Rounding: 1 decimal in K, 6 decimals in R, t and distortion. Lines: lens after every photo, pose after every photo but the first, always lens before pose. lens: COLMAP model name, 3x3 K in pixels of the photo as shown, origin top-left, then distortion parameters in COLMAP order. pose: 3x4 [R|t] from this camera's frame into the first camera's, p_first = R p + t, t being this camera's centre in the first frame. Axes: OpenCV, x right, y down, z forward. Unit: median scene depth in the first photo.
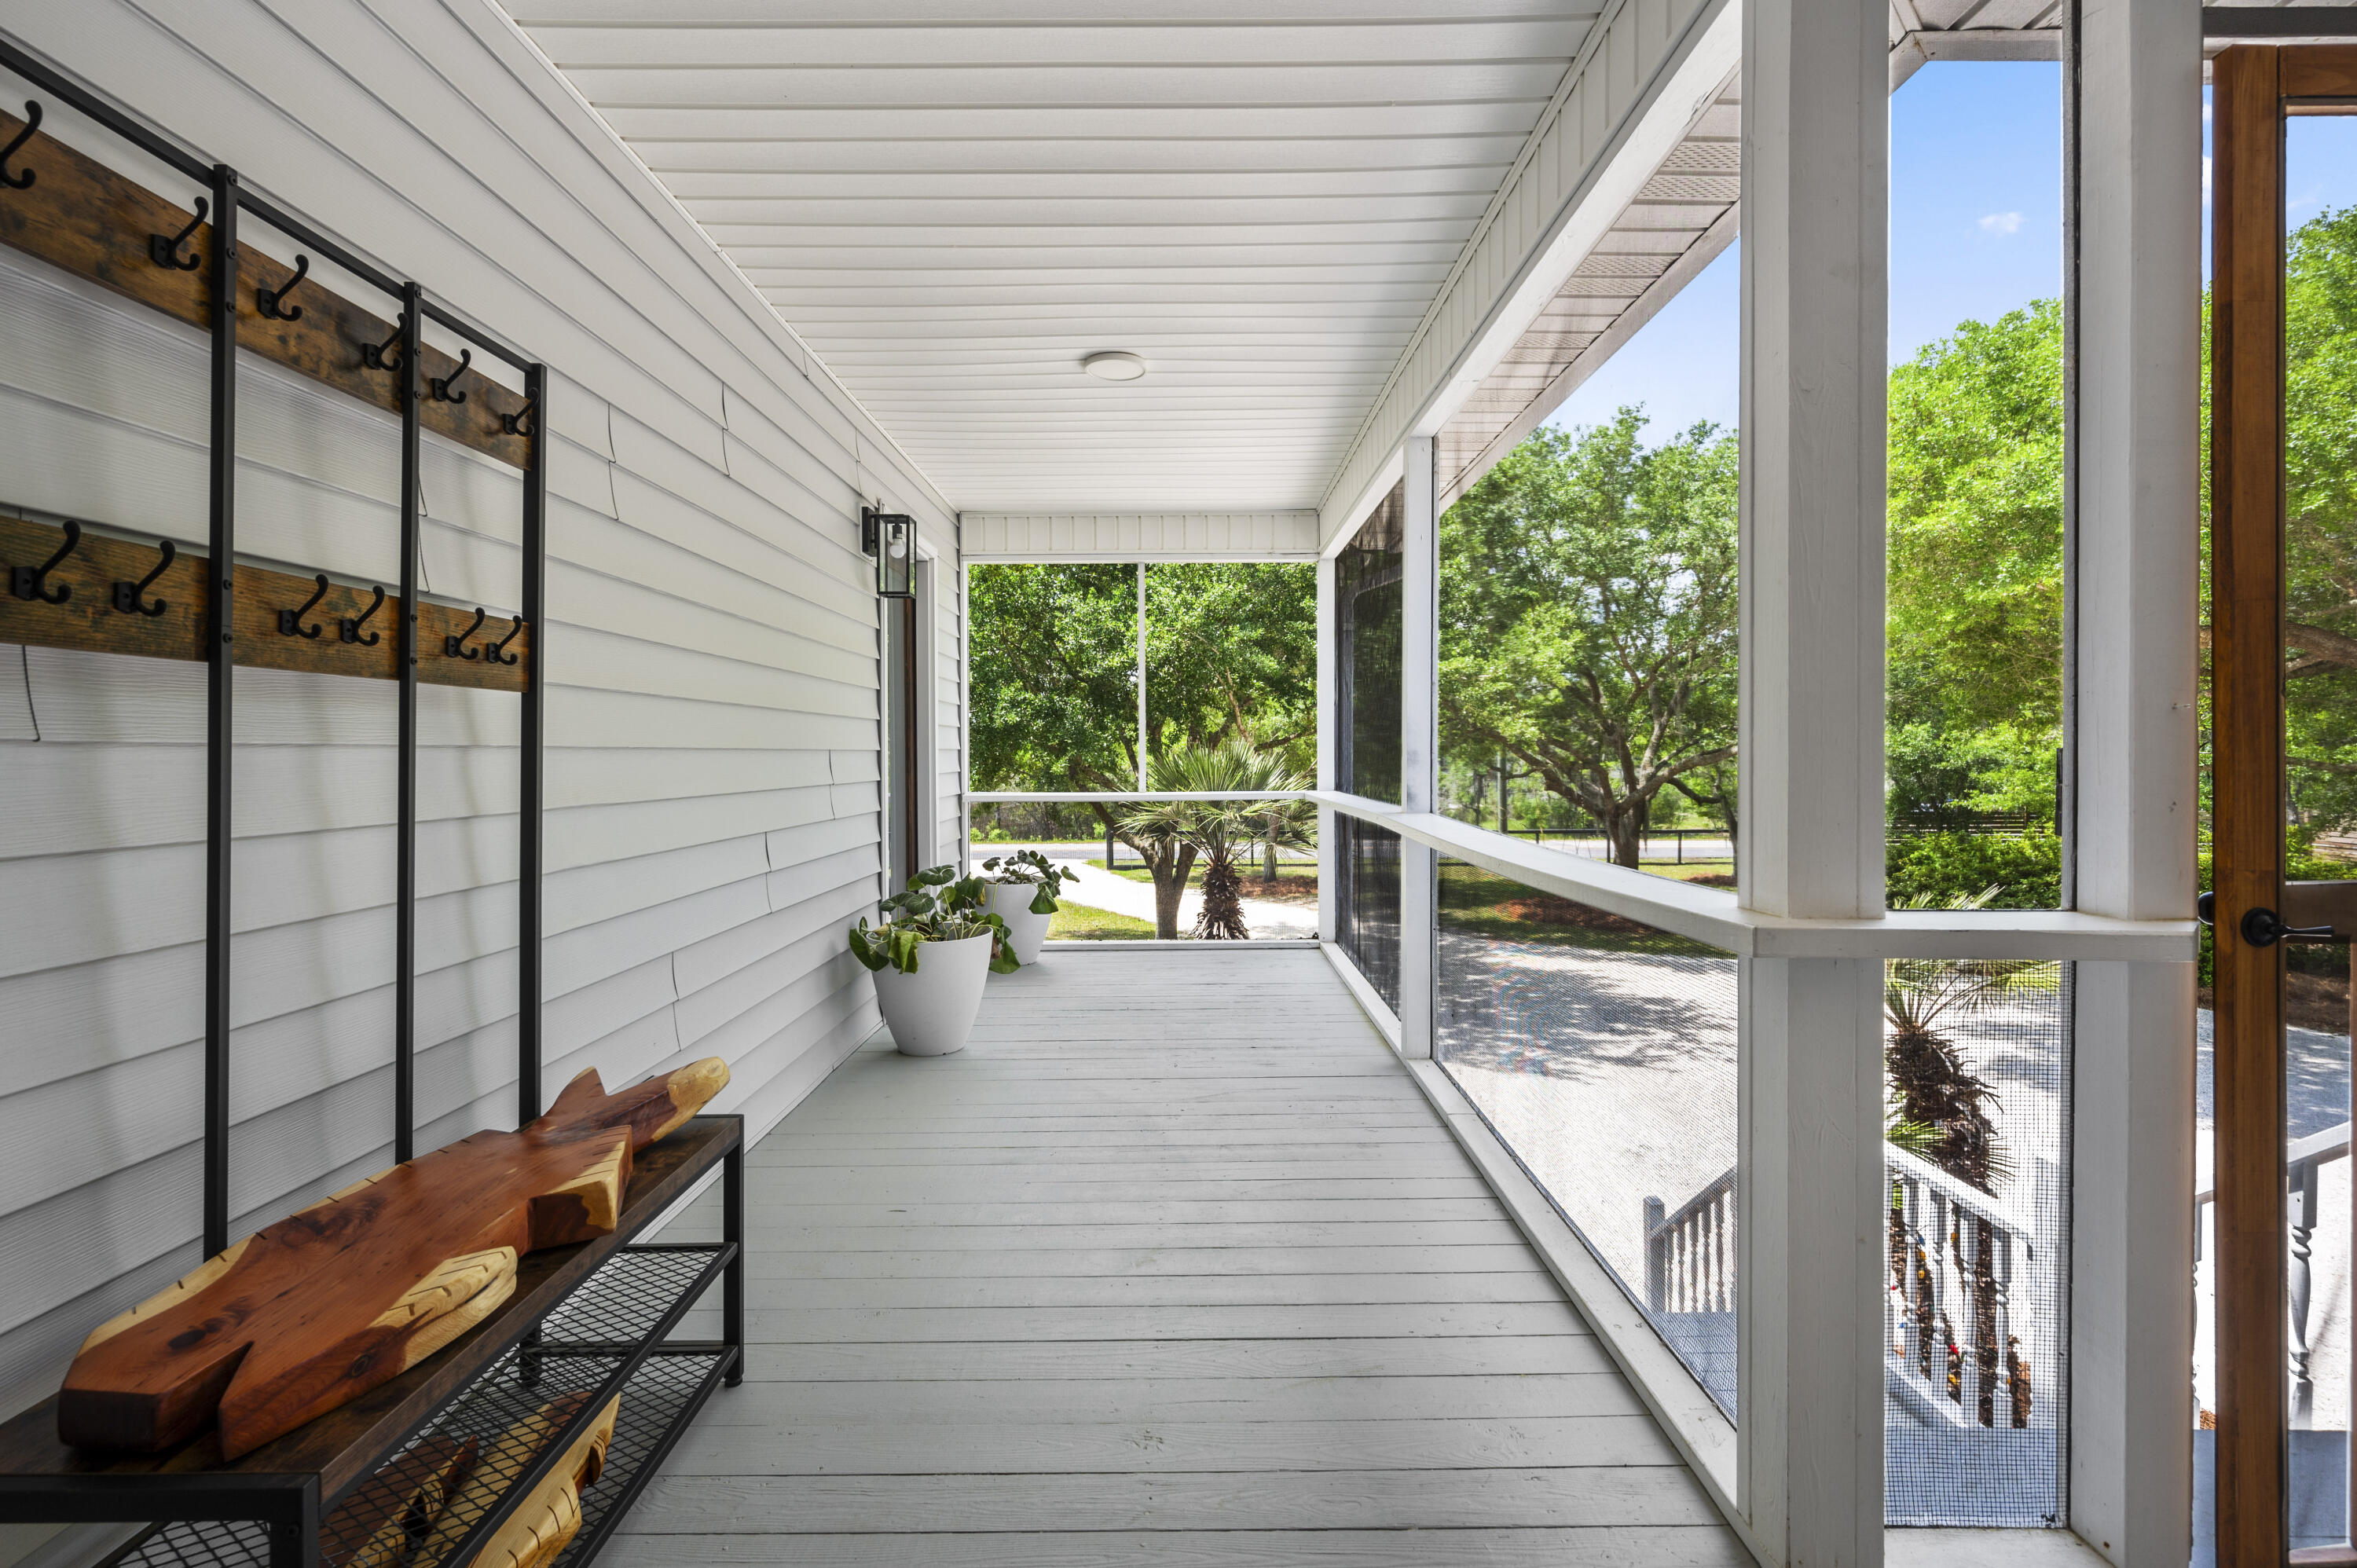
lens RADIAL K [[1098.9, 0, 1177.8], [0, 1098.9, 763.8], [0, 0, 1]] dist [-0.001820, 0.000071]
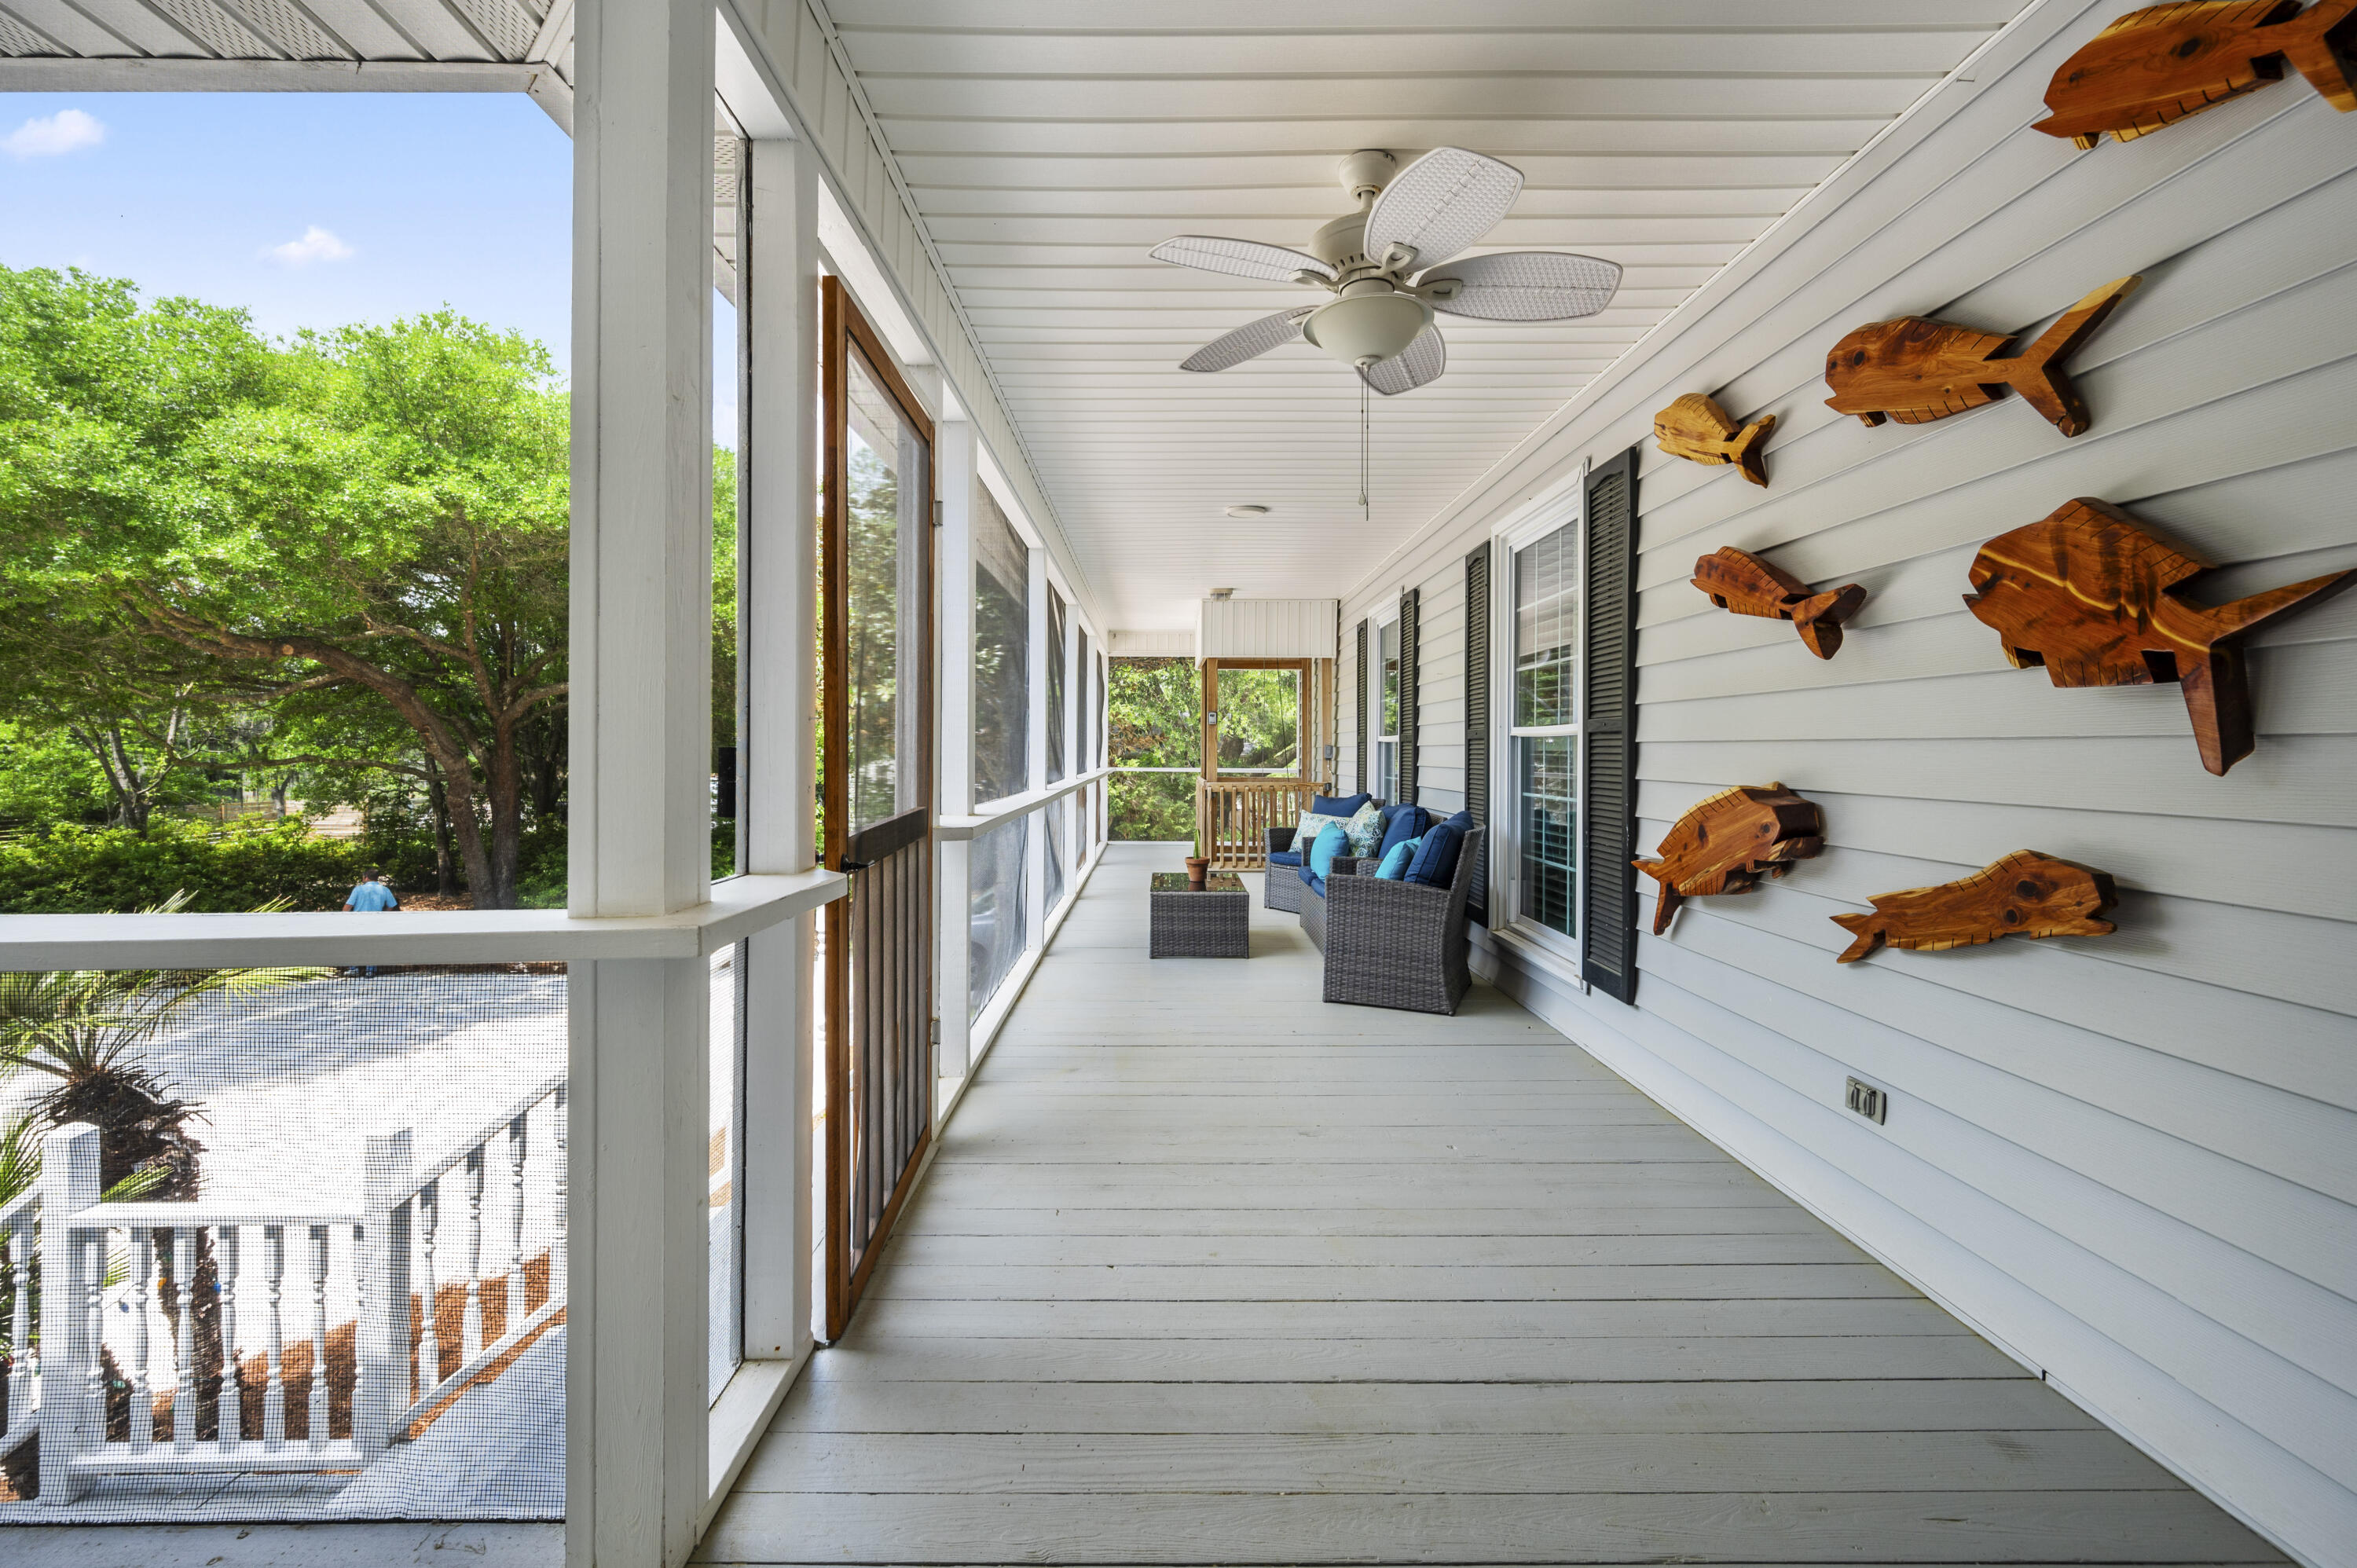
lens RADIAL K [[948.9, 0, 1167.2], [0, 948.9, 748.2], [0, 0, 1]] dist [0.012454, 0.000366]
pose [[0.000463, 0.001039, 0.999999, -0.051275], [0.012490, 0.999921, -0.001045, -0.000982], [-0.999922, 0.012490, 0.000450, 0.087219]]
